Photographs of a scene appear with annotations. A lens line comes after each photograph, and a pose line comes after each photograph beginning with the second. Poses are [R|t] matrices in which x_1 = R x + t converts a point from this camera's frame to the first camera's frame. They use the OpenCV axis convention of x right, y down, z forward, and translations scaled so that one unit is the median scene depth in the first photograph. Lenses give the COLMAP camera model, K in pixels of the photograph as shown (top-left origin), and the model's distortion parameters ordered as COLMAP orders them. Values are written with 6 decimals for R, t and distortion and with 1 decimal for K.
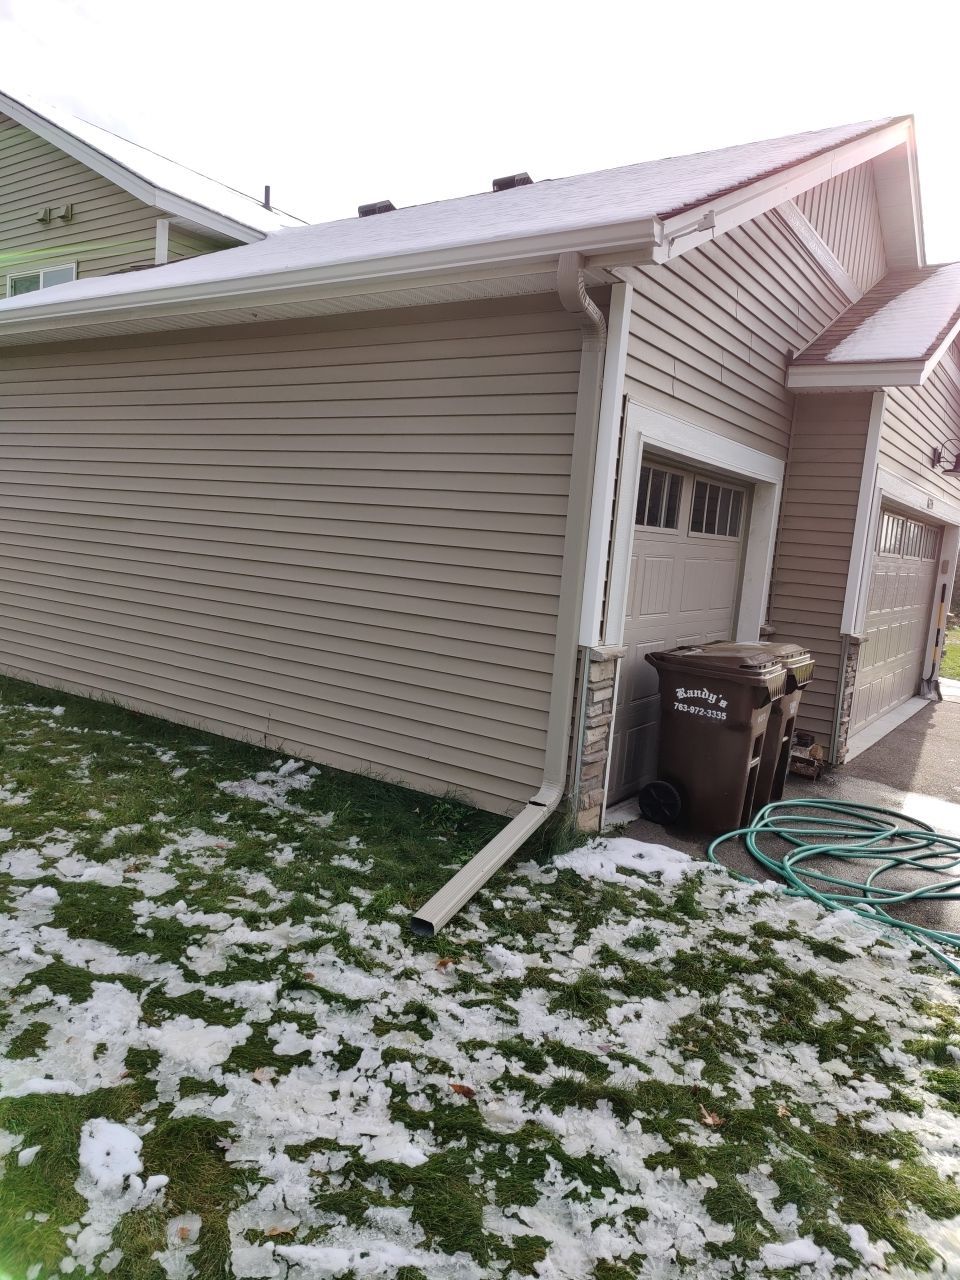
lens RADIAL K [[887.1, 0, 450.7], [0, 887.1, 647.6], [0, 0, 1]] dist [0.046789, -0.050647]
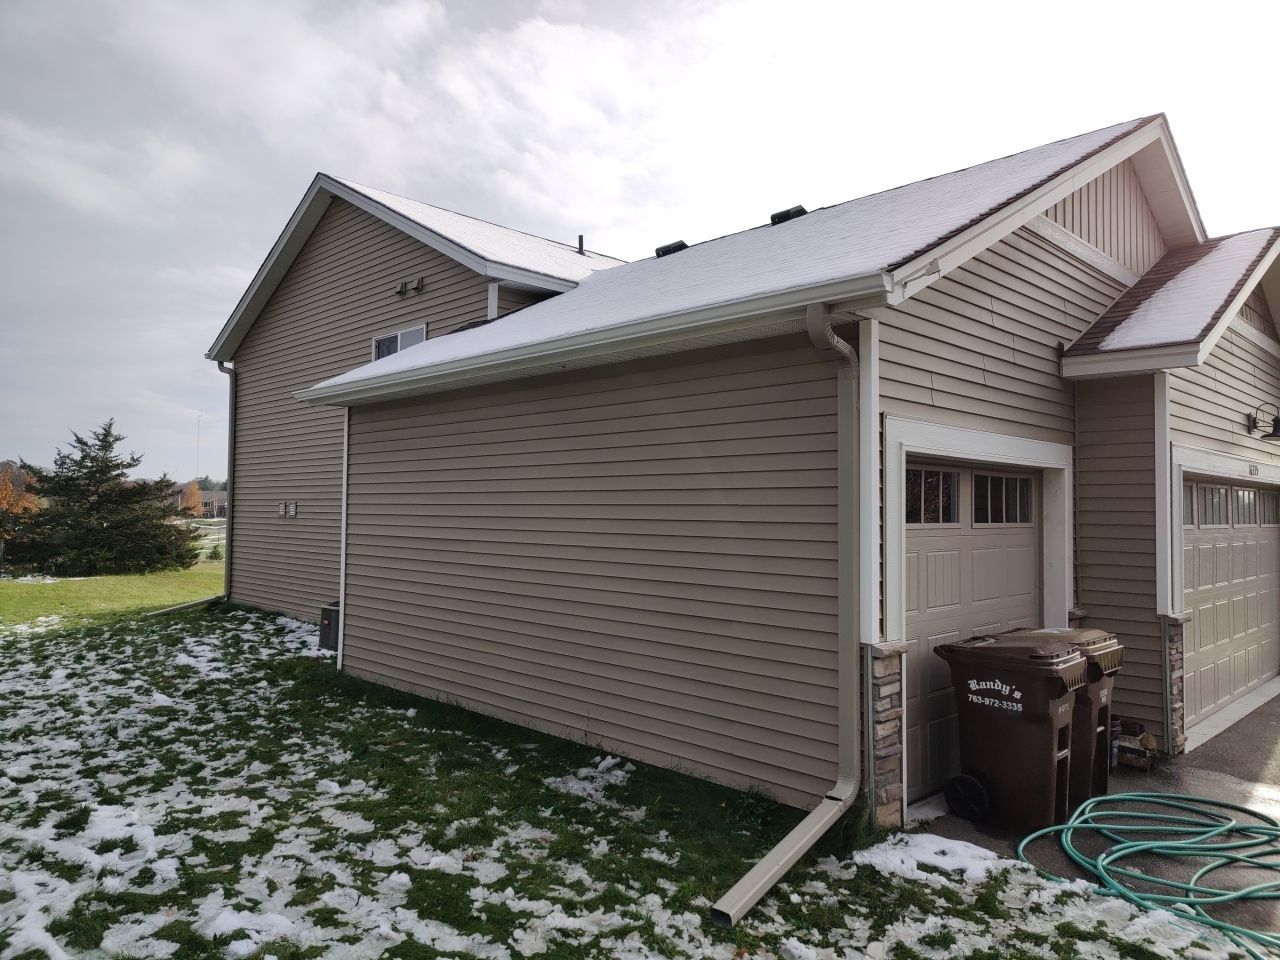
lens RADIAL K [[887.1, 0, 590.5], [0, 887.1, 464.8], [0, 0, 1]] dist [0.046789, -0.050647]
pose [[0.974817, -0.080952, -0.207795, 0.063437], [0.041382, 0.981269, -0.188147, -0.022809], [0.219134, 0.174810, 0.959907, -0.135518]]
